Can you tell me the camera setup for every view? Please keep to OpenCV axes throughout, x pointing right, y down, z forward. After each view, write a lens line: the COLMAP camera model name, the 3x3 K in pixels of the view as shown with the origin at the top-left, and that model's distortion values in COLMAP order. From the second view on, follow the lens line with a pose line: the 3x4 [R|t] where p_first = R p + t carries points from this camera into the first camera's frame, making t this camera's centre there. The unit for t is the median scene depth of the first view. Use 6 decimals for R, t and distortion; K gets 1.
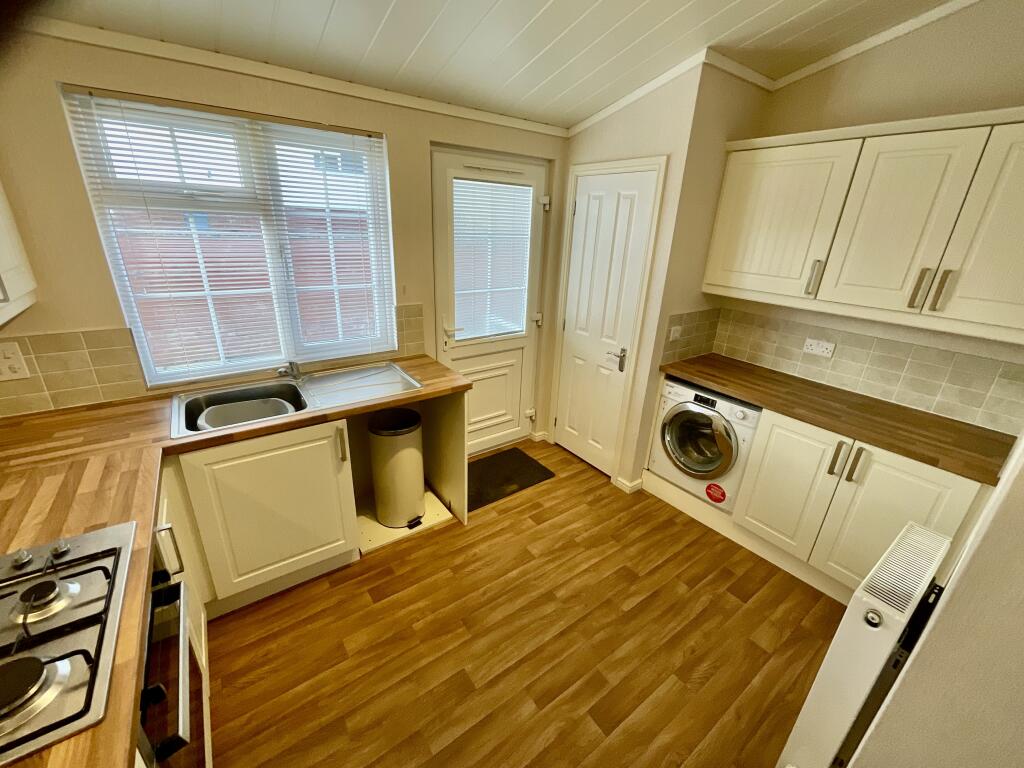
lens RADIAL K [[414.0, 0, 512.0], [0, 414.0, 384.0], [0, 0, 1]] dist [-0.001671, -0.000040]
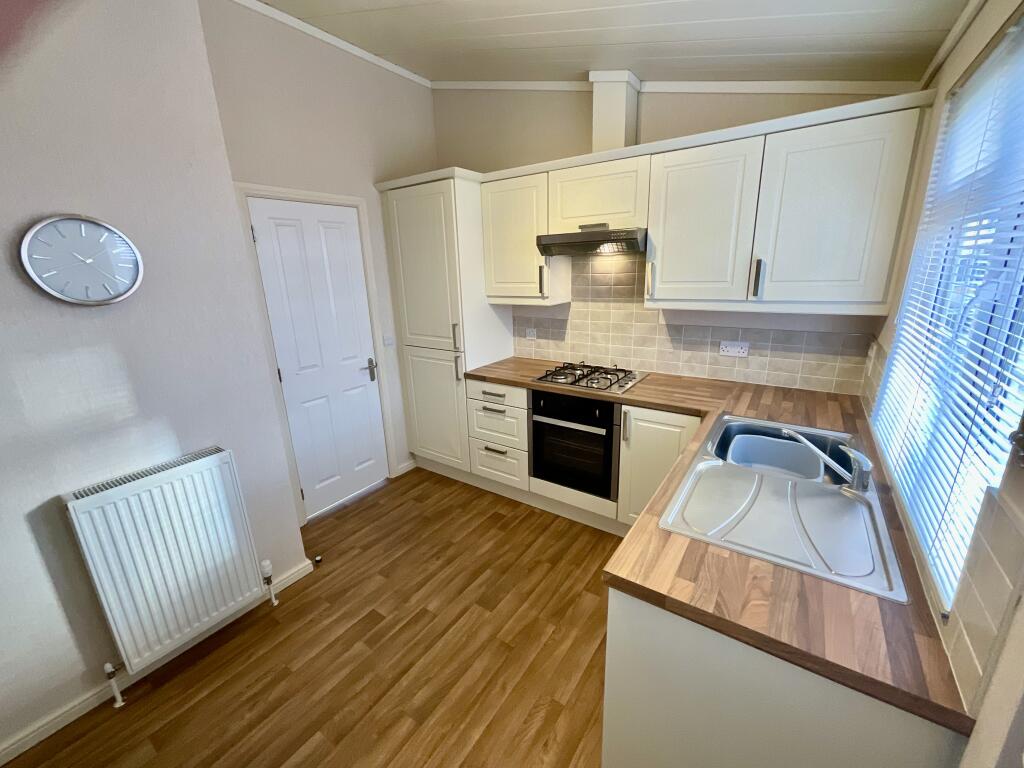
lens RADIAL K [[414.0, 0, 512.0], [0, 414.0, 384.0], [0, 0, 1]] dist [-0.001671, -0.000040]
pose [[-0.942468, 0.081679, -0.324165, 0.148025], [-0.126406, 0.810626, 0.571759, -0.492551], [0.309477, 0.579840, -0.753664, 1.444260]]
